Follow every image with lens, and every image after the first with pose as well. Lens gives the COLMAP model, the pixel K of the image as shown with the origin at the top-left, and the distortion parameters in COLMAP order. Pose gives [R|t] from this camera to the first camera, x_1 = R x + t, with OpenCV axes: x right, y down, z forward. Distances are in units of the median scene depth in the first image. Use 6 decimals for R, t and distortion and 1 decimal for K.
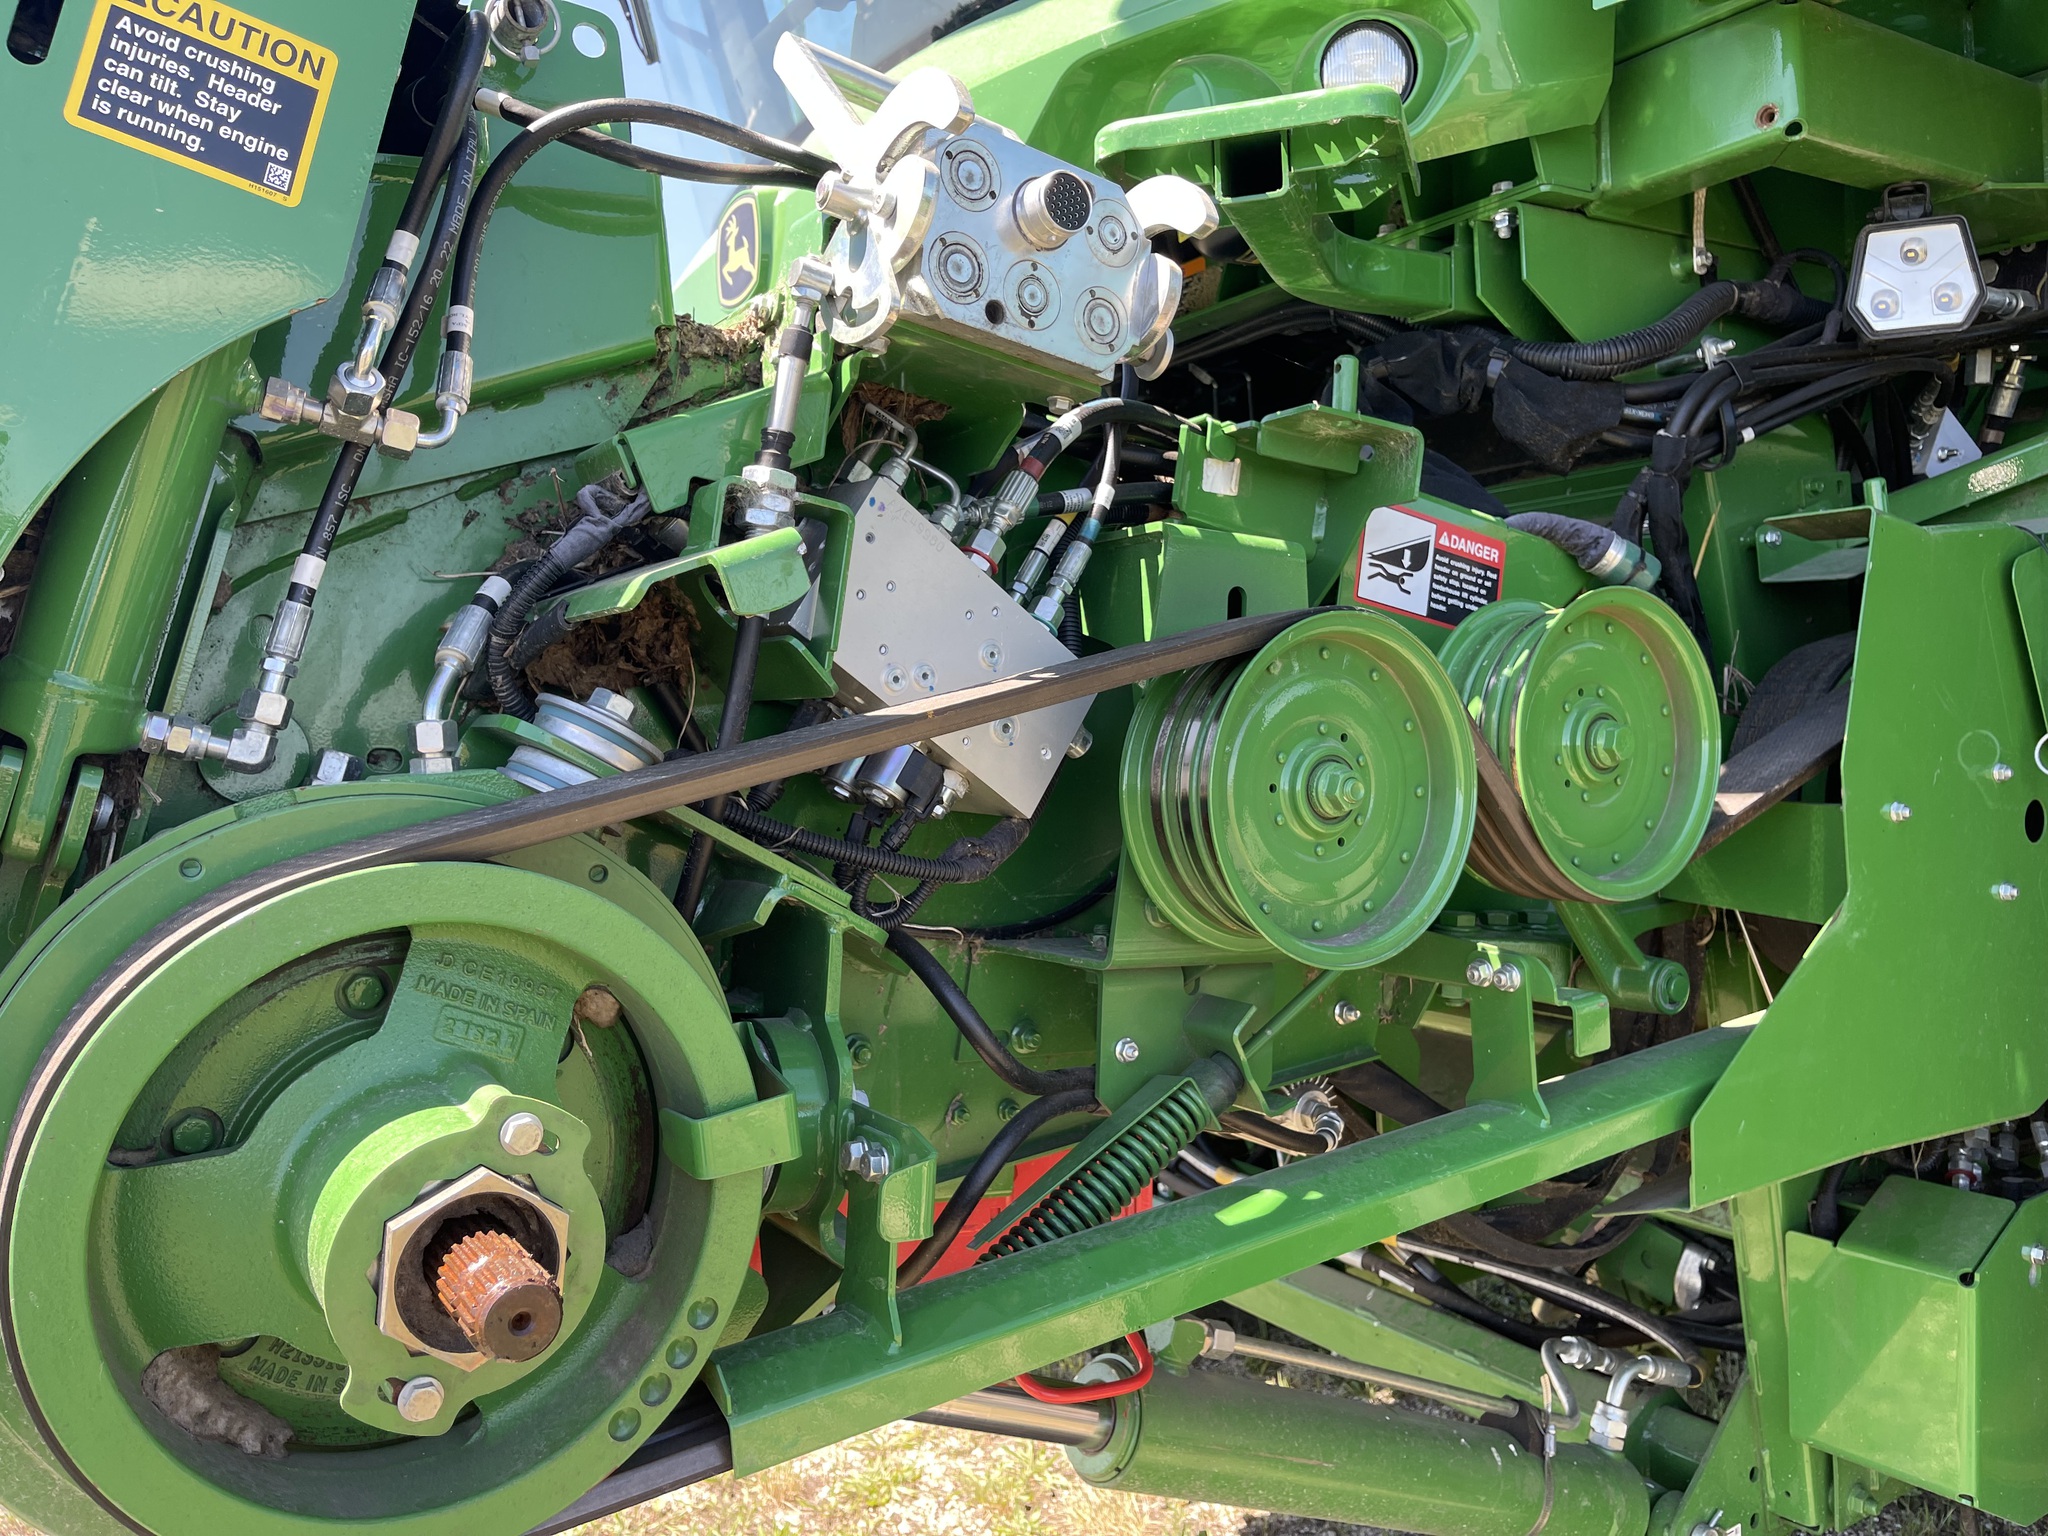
lens RADIAL K [[1542.8, 0, 1040.6], [0, 1542.8, 739.1], [0, 0, 1]] dist [0.035531, -0.005118]
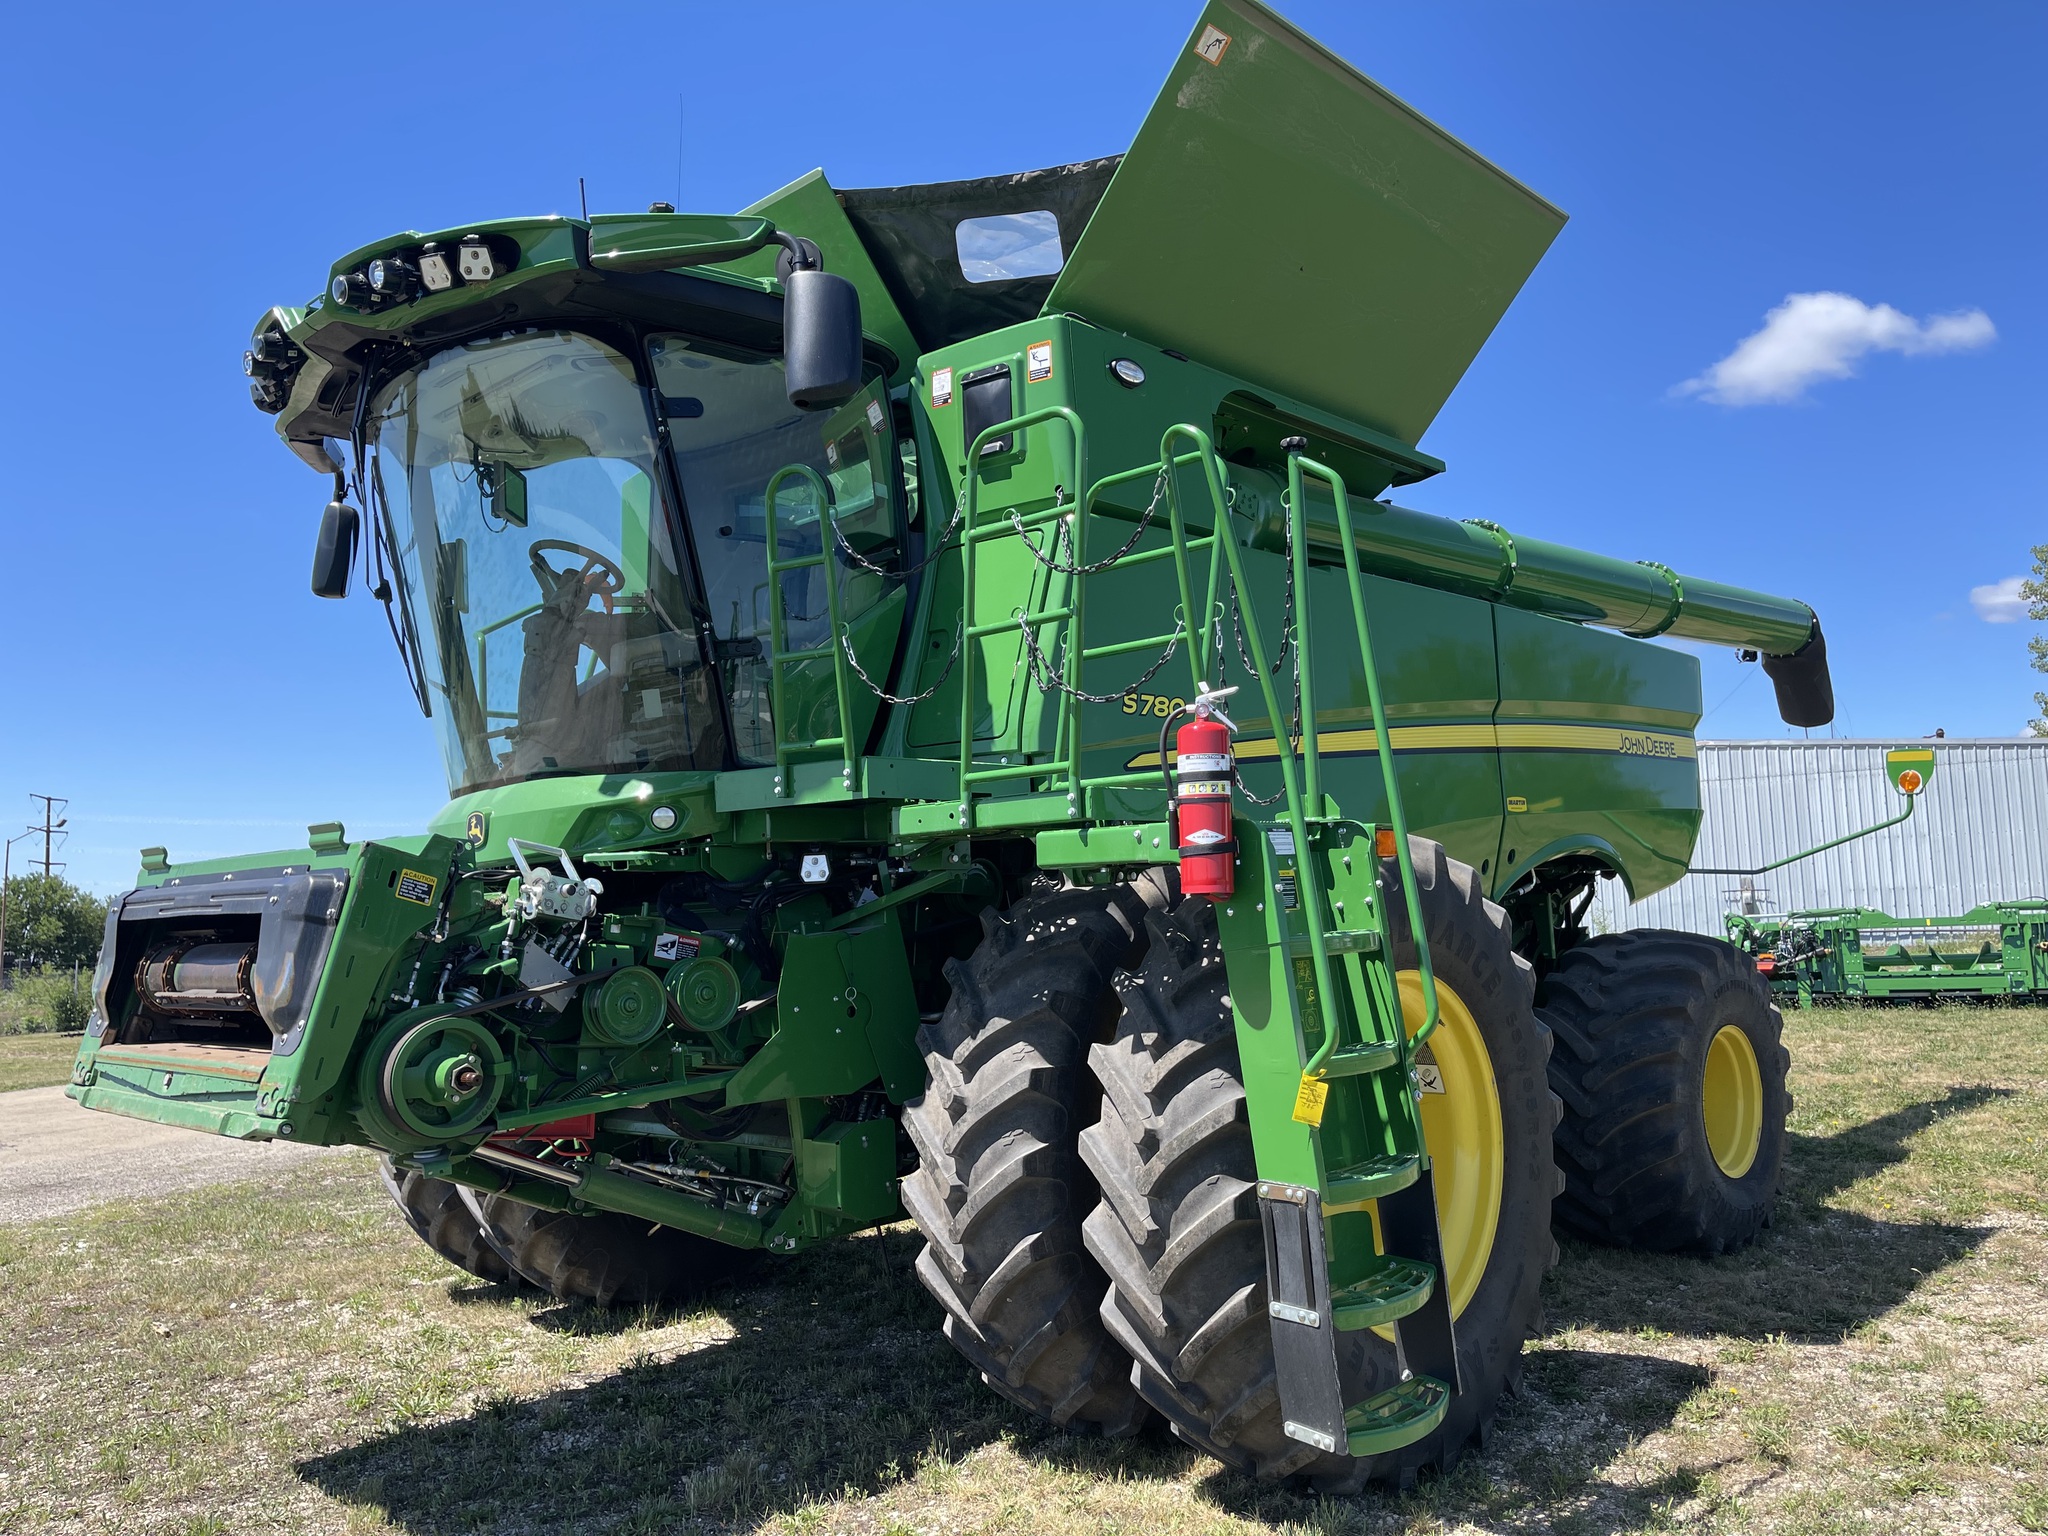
lens RADIAL K [[1580.9, 0, 1031.0], [0, 1580.9, 782.7], [0, 0, 1]] dist [0.012203, -0.000504]
pose [[0.972560, 0.025895, 0.231205, 0.238146], [0.000659, 0.993476, -0.114042, -0.087177], [-0.232649, 0.111065, 0.966198, -3.819264]]
